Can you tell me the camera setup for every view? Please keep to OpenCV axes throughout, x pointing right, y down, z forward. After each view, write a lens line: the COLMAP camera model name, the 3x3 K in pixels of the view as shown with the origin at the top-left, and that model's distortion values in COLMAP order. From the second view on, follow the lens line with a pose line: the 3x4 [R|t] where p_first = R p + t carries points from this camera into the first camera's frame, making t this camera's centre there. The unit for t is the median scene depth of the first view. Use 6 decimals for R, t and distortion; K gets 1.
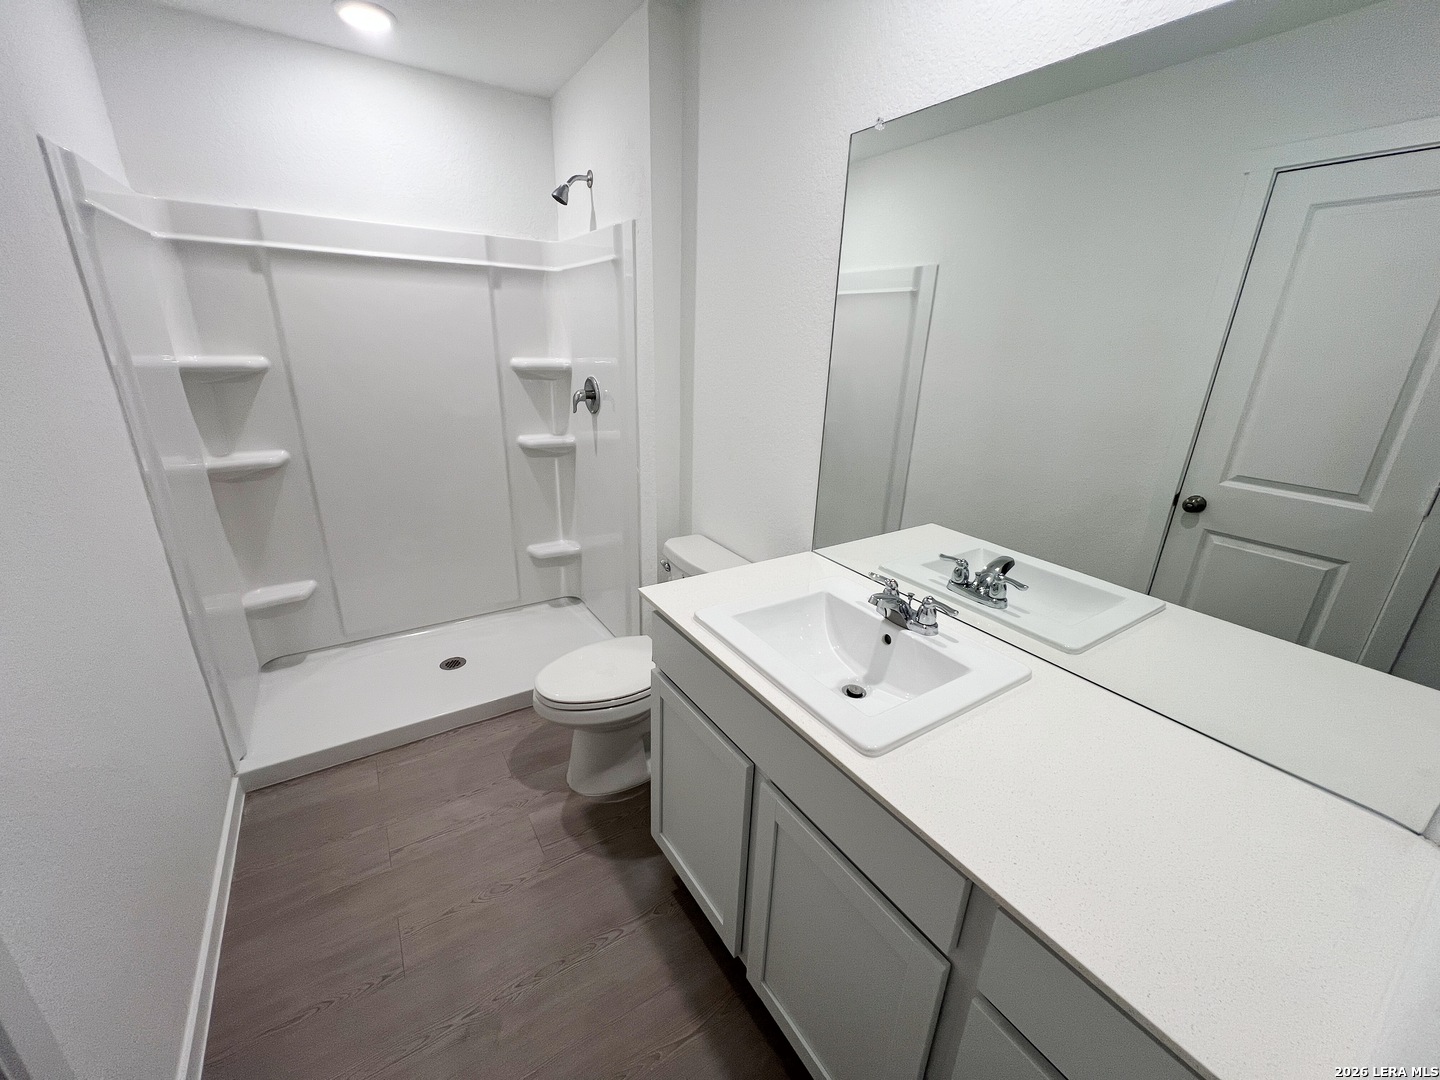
lens RADIAL K [[576.8, 0, 720.0], [0, 576.8, 540.0], [0, 0, 1]] dist [-0.001772, 0.000015]
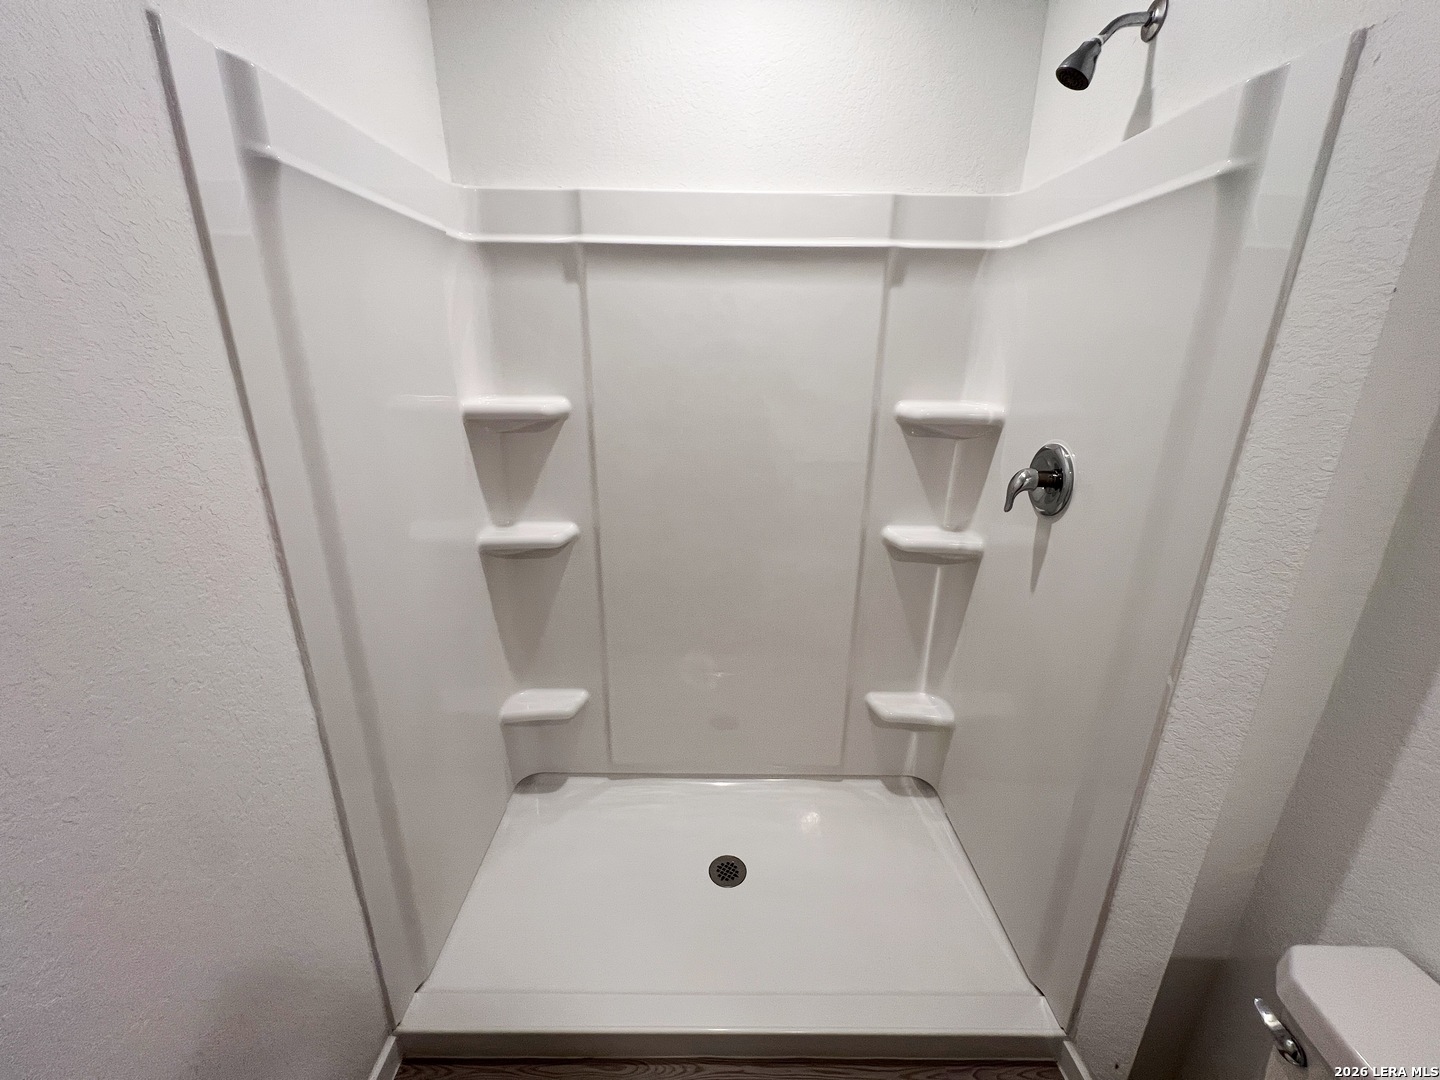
lens RADIAL K [[576.8, 0, 720.0], [0, 576.8, 540.0], [0, 0, 1]] dist [-0.001772, 0.000015]
pose [[0.842833, 0.146582, -0.517829, -0.201330], [-0.166488, 0.986010, 0.008129, -0.159642], [0.511776, 0.079361, 0.855446, 0.437035]]
